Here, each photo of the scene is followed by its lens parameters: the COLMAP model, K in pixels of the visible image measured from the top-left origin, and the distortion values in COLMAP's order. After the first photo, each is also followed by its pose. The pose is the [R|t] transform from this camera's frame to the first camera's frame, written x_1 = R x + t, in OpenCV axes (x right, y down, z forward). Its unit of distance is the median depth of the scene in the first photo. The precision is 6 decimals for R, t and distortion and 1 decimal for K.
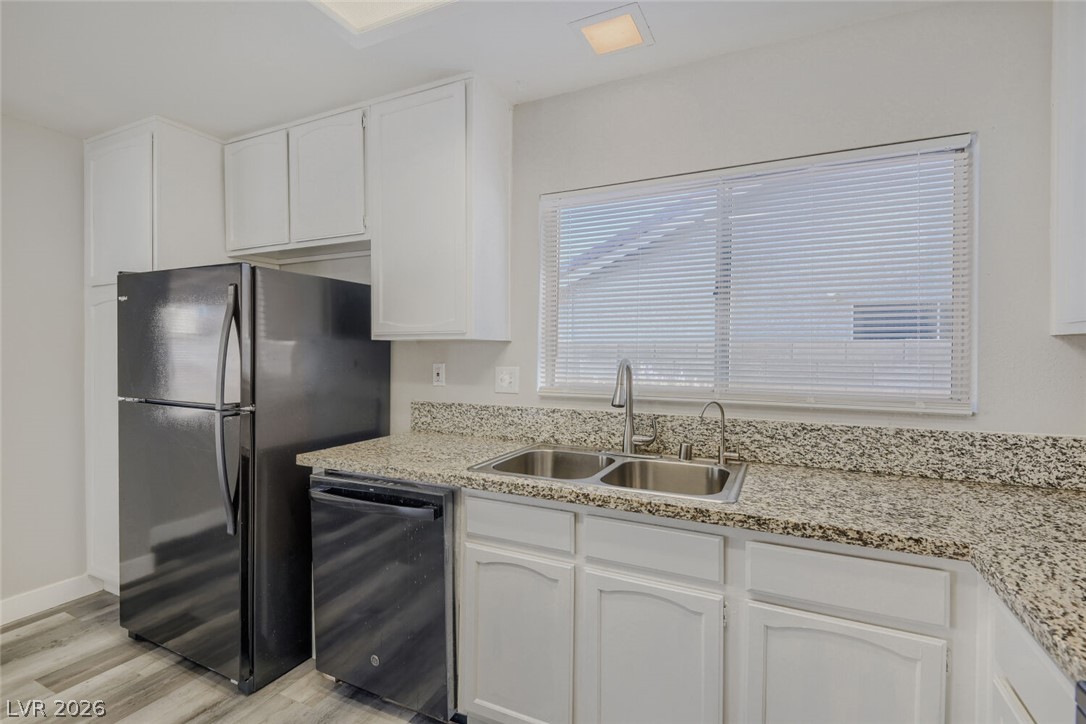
lens RADIAL K [[497.1, 0, 543.3], [0, 497.1, 359.0], [0, 0, 1]] dist [0.019862, -0.011208]
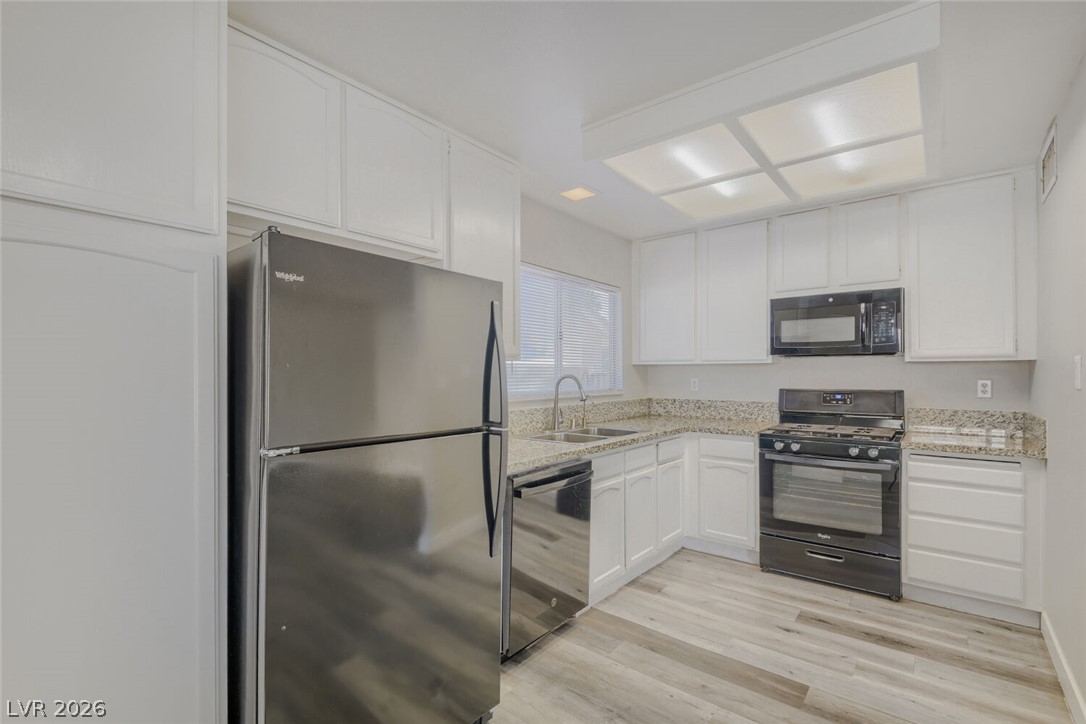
lens RADIAL K [[497.1, 0, 542.1], [0, 497.1, 366.5], [0, 0, 1]] dist [0.019862, -0.011208]
pose [[0.218985, 0.010145, 0.975676, -1.787757], [0.015633, 0.999781, -0.013904, -0.006382], [-0.975603, 0.018298, 0.218778, 0.802301]]
